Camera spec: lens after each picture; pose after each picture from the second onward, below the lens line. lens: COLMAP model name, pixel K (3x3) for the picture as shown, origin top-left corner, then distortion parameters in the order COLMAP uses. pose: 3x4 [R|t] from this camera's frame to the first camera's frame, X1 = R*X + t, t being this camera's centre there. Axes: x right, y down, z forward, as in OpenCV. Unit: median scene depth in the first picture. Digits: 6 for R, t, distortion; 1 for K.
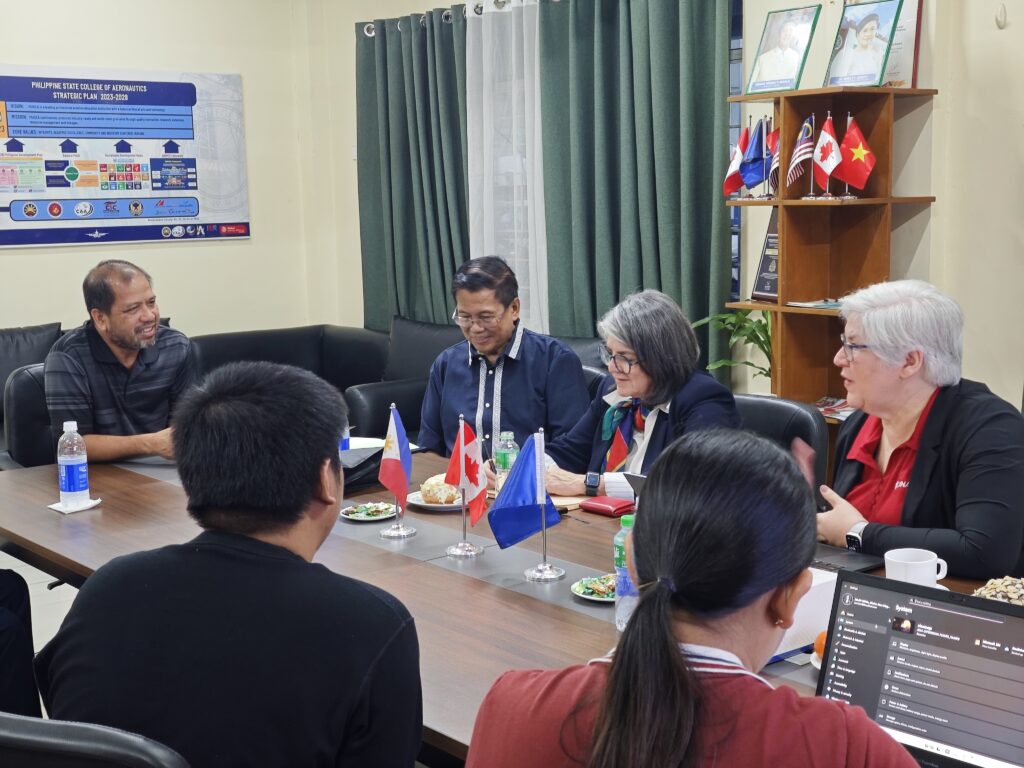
lens RADIAL K [[1389.8, 0, 511.6], [0, 1389.8, 385.8], [0, 0, 1]] dist [0.018363, 0.000000]
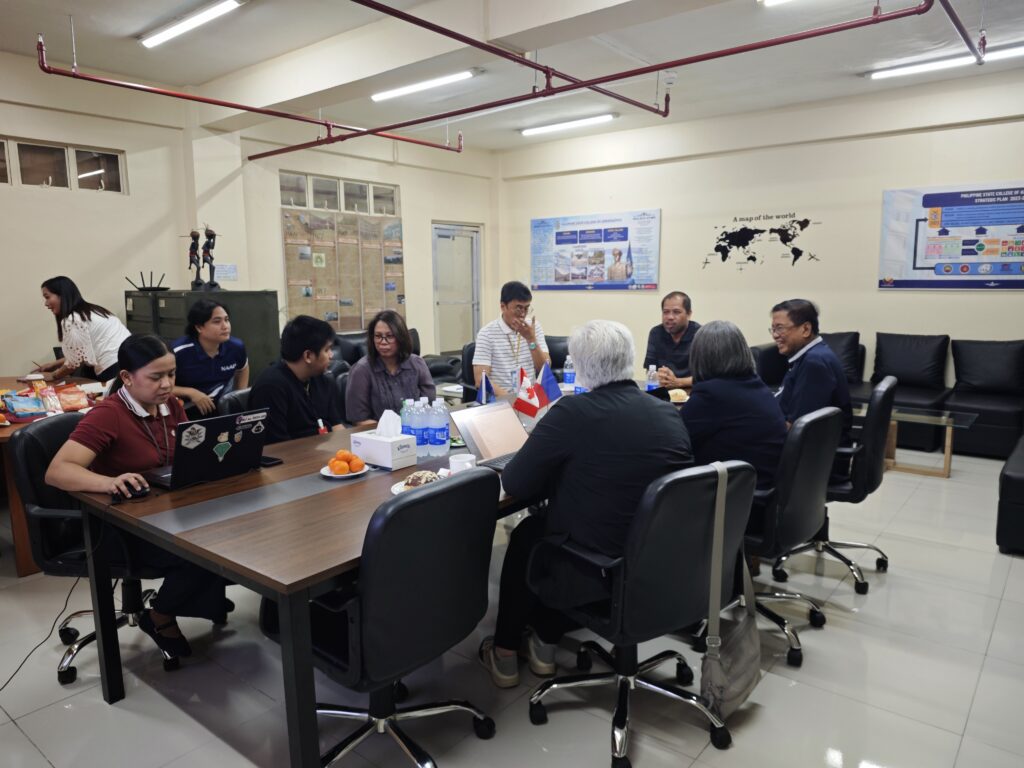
lens RADIAL K [[711.9, 0, 511.7], [0, 711.9, 383.6], [0, 0, 1]] dist [-0.022596, -0.001641]
pose [[0.189498, 0.165611, -0.967814, 0.413229], [-0.125839, 0.981641, 0.143337, -0.041450], [0.973784, 0.094627, 0.206860, 0.289276]]
